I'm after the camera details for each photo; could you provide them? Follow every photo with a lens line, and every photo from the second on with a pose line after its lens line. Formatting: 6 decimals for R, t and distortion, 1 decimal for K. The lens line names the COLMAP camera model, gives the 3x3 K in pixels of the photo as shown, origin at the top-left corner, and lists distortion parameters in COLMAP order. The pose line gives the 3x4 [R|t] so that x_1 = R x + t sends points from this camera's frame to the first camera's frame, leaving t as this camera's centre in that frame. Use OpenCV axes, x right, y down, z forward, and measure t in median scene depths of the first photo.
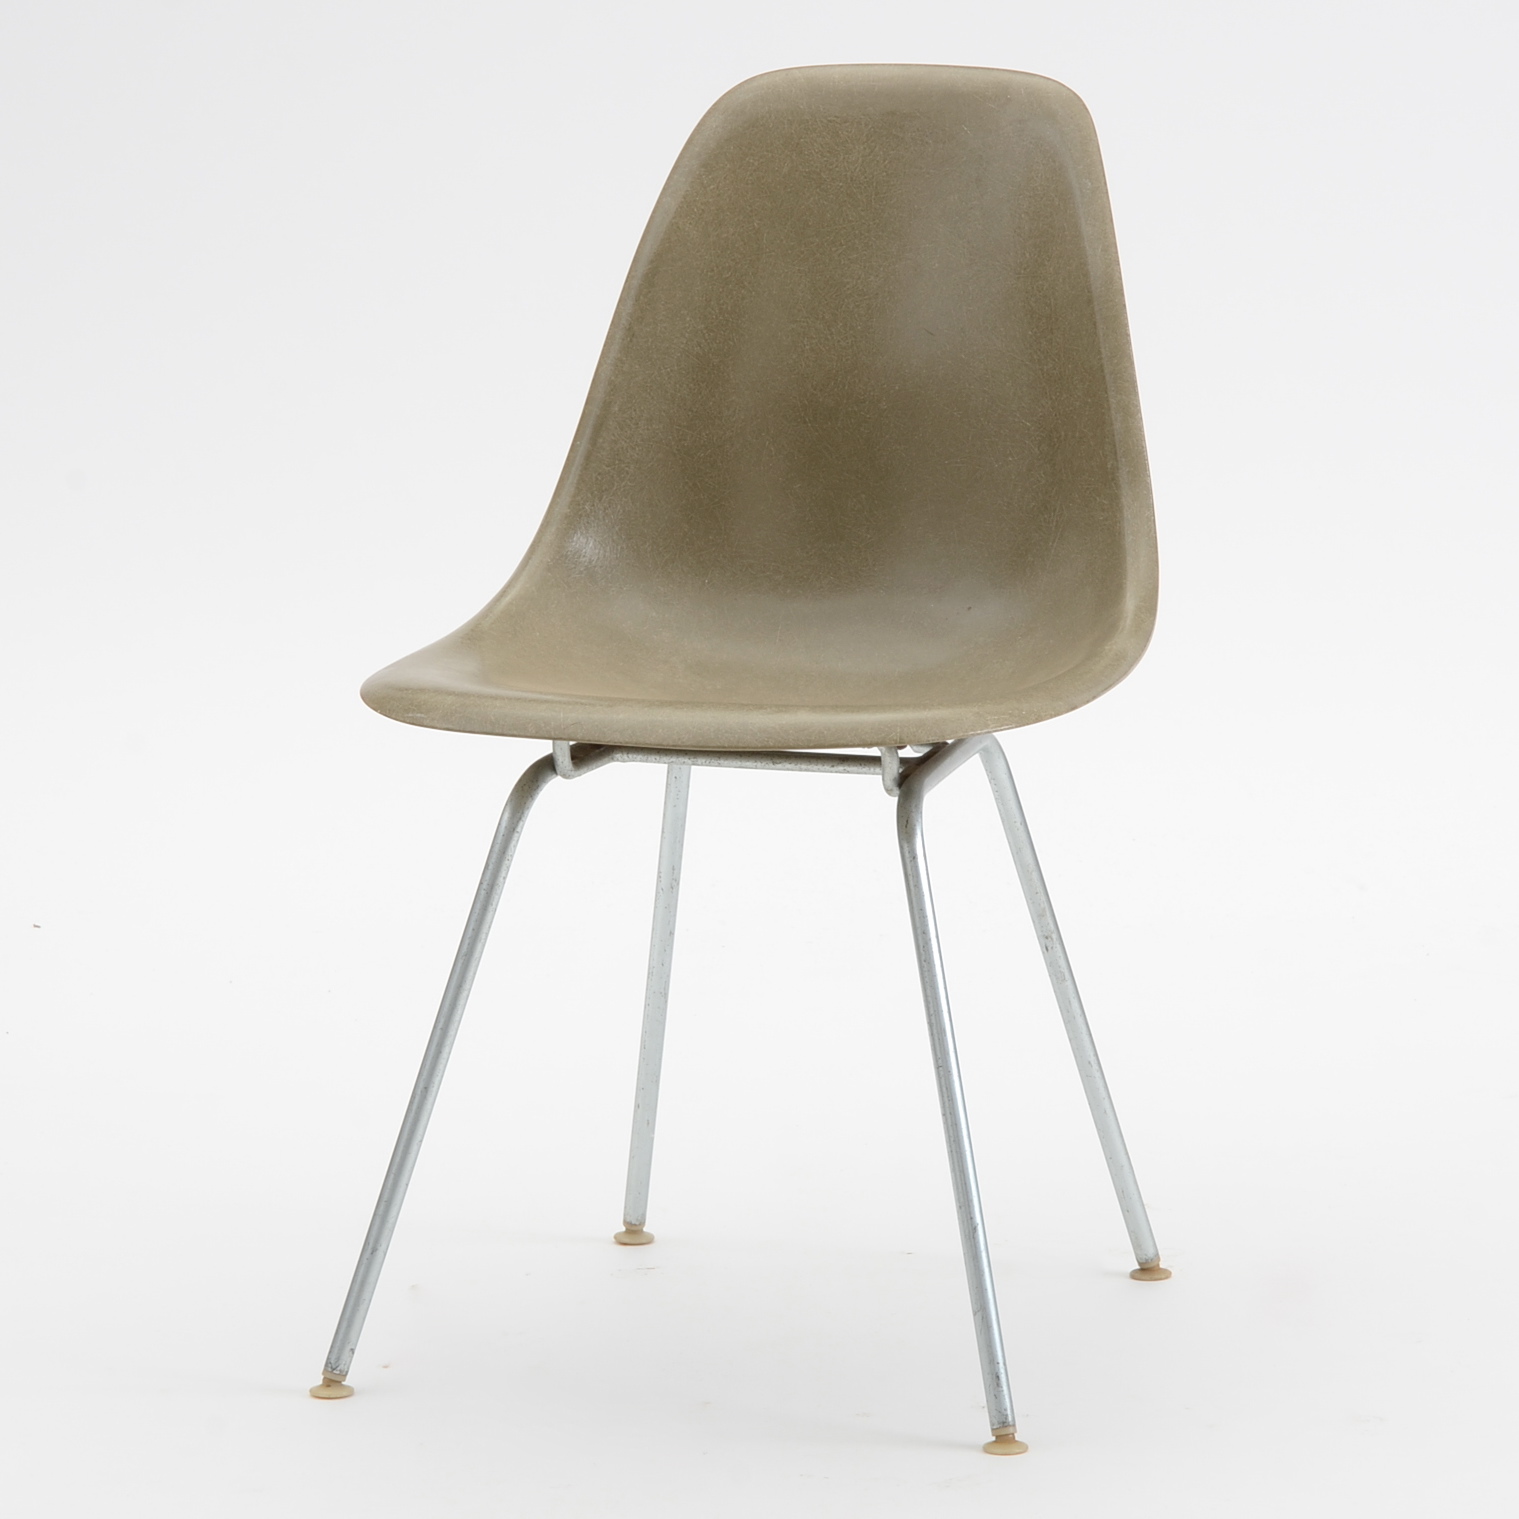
lens RADIAL K [[8024.1, 0, 759.5], [0, 8024.1, 759.5], [0, 0, 1]] dist [0.715771, 14.068465]
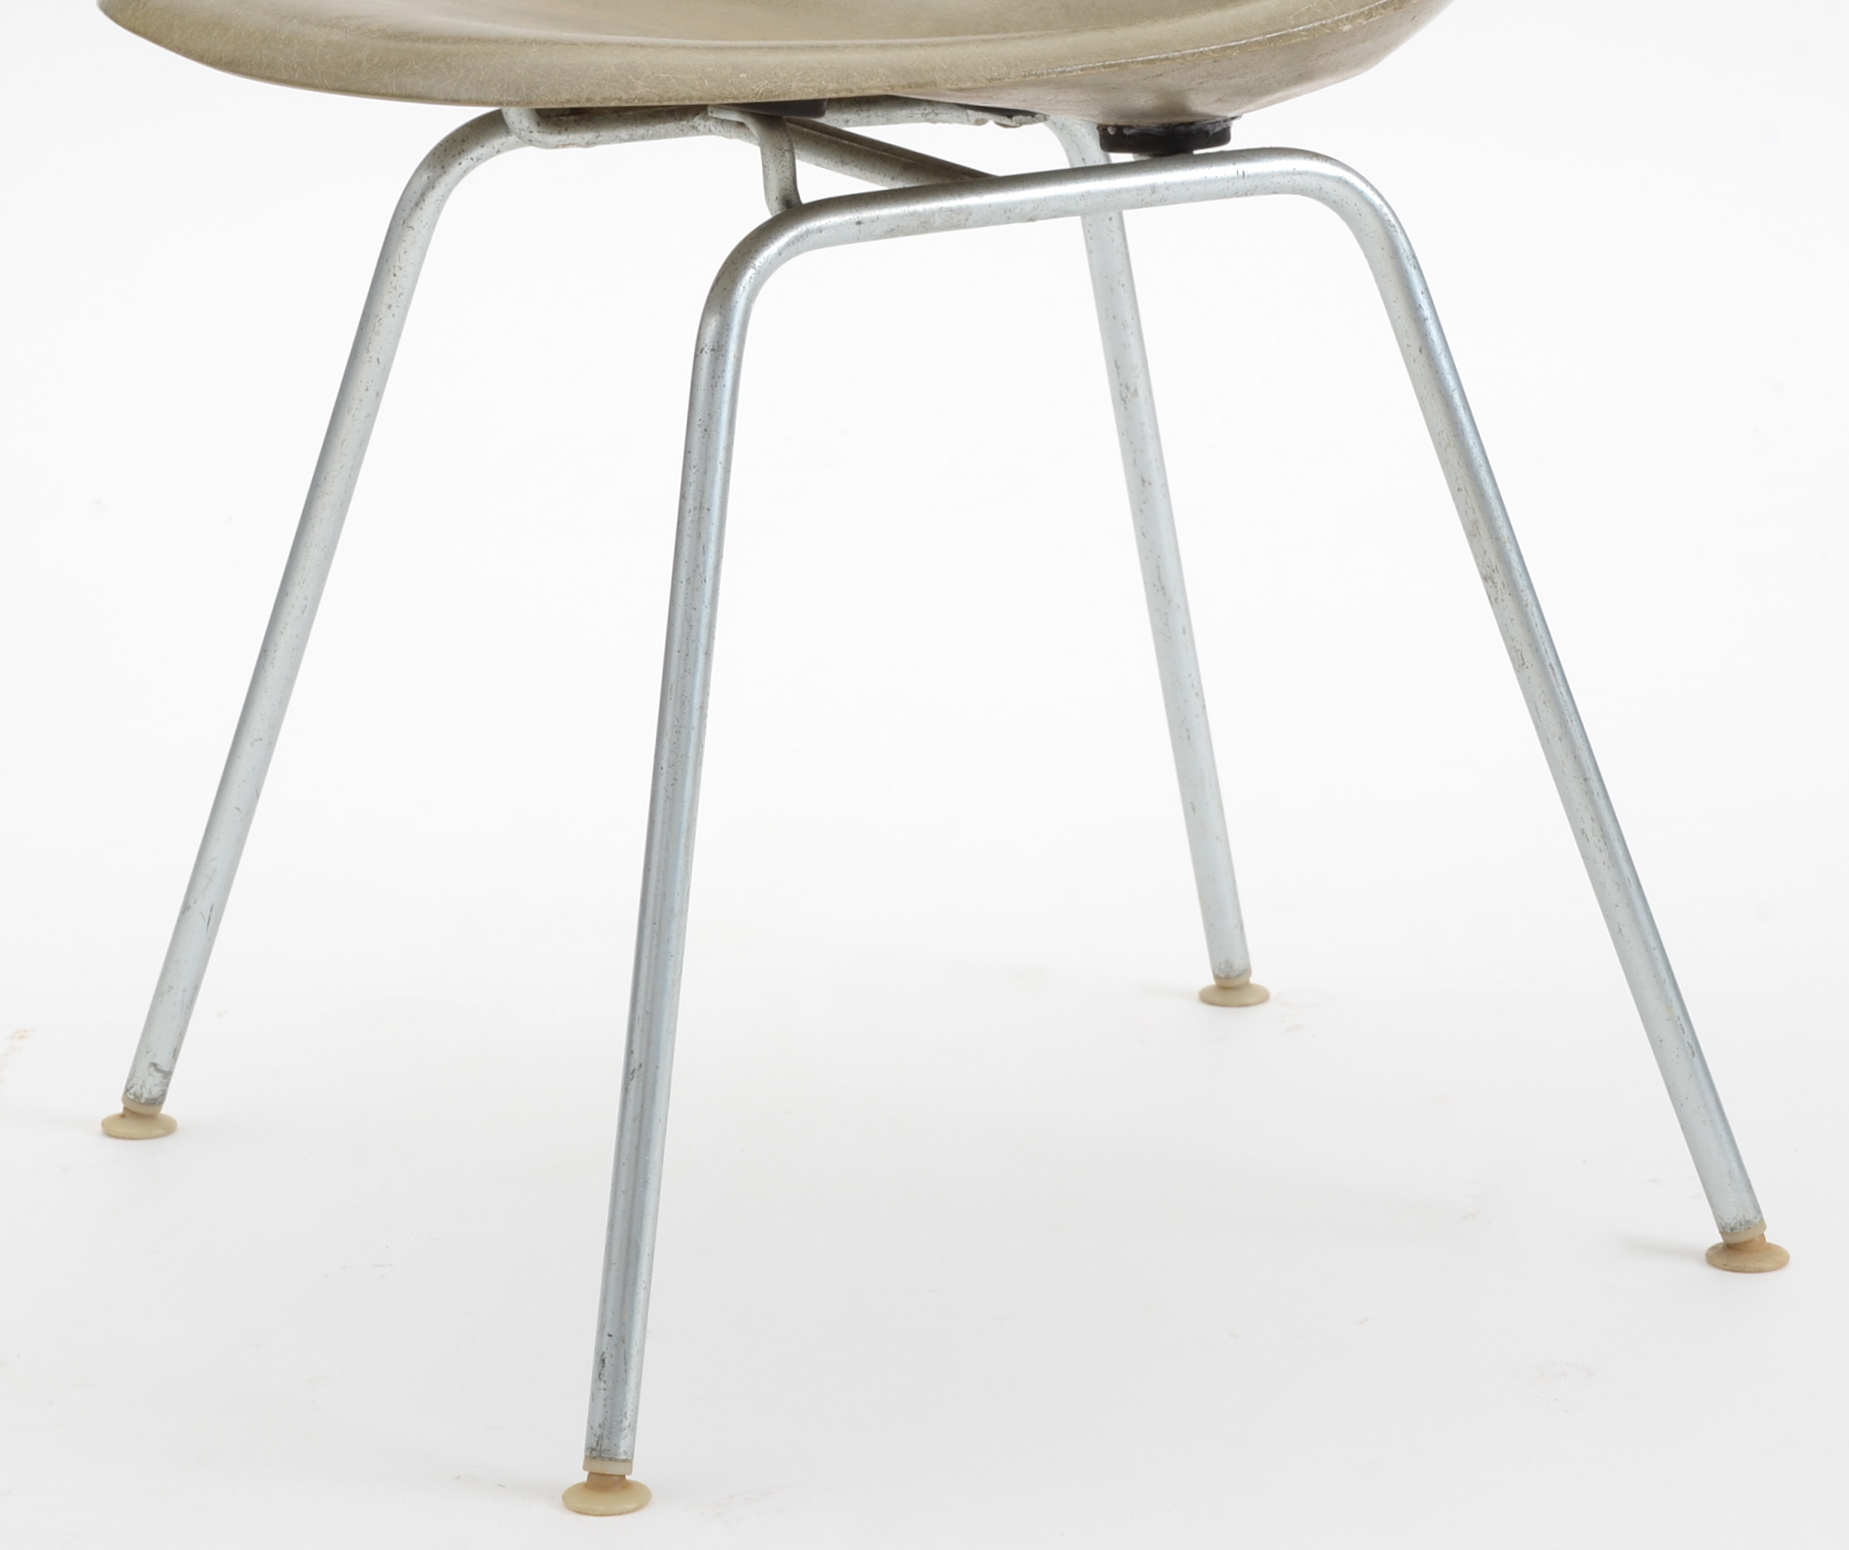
lens RADIAL K [[6482.8, 0, 796.4], [0, 6482.8, 819.9], [0, 0, 1]] dist [0.490204, 2.644912]
pose [[0.699406, 0.177437, -0.692349, 0.298495], [-0.115757, 0.984026, 0.135252, -0.014372], [0.705288, -0.014452, 0.708773, 0.665524]]
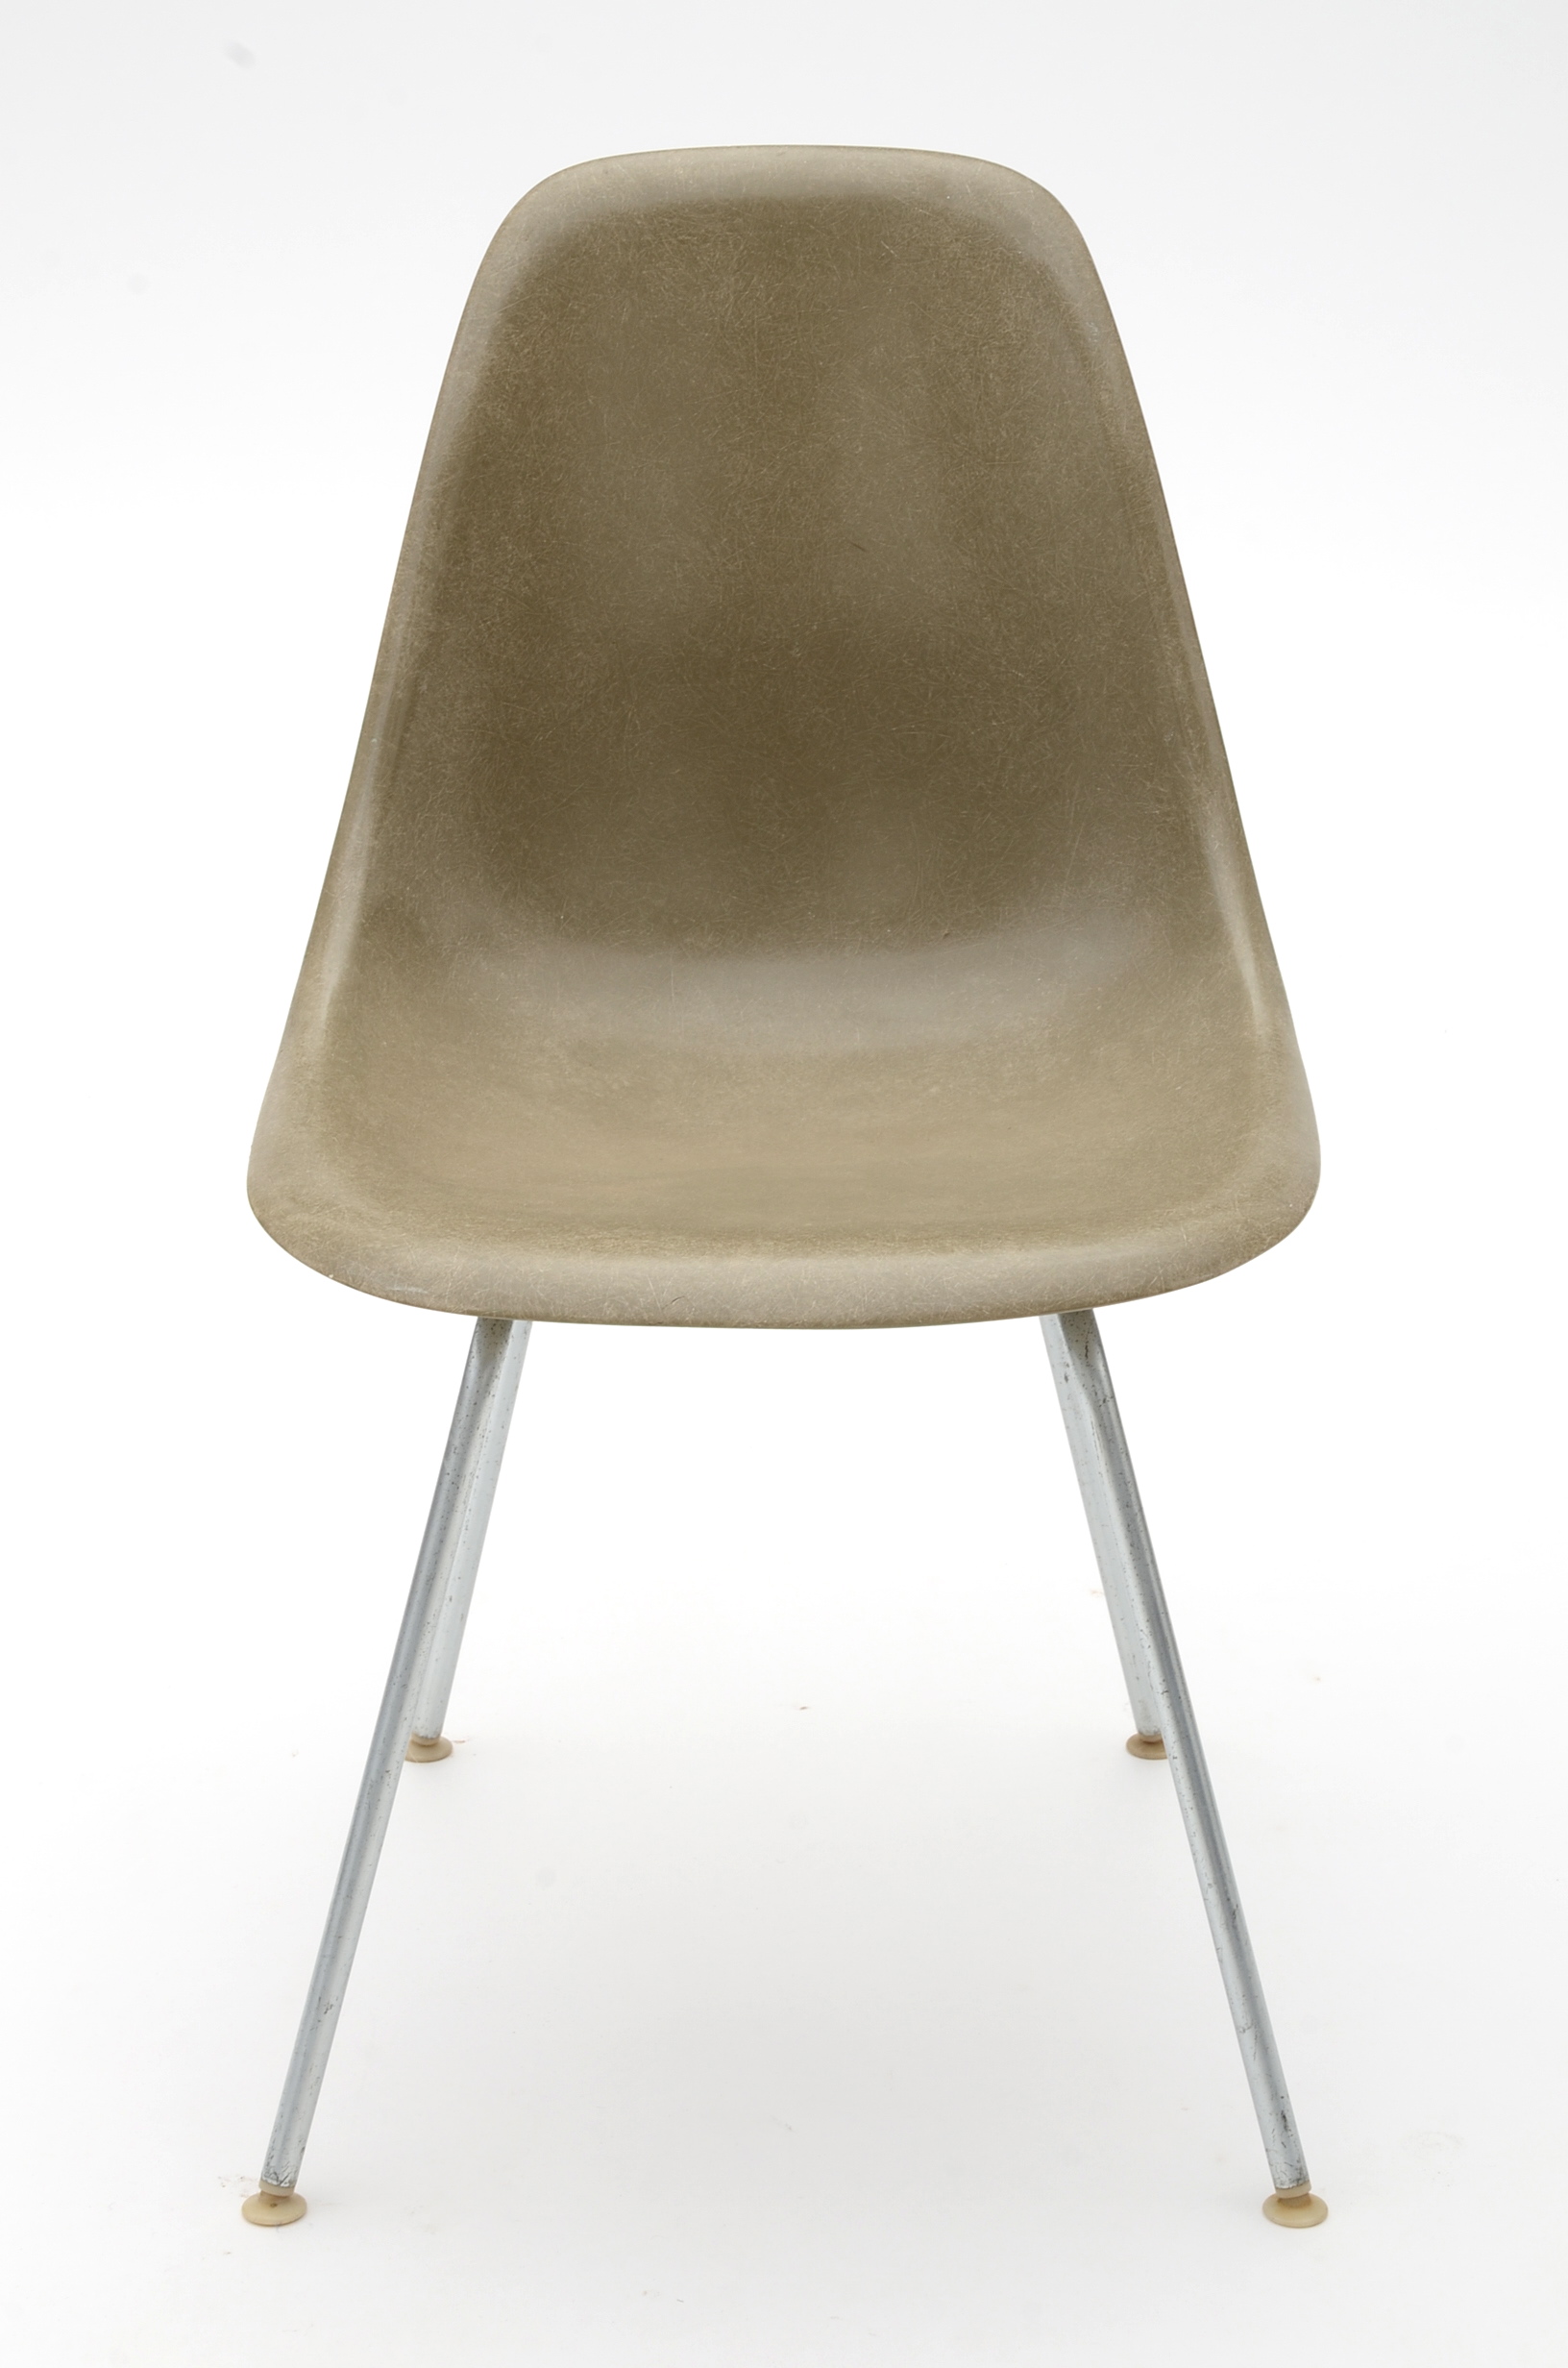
lens RADIAL K [[6616.8, 0, 777.2], [0, 6616.8, 1216.1], [0, 0, 1]] dist [0.647516, 1.060563]
pose [[0.946811, -0.117104, 0.299726, -0.168255], [0.056007, 0.977186, 0.204869, -0.116029], [-0.316879, -0.177185, 0.931769, 0.445211]]
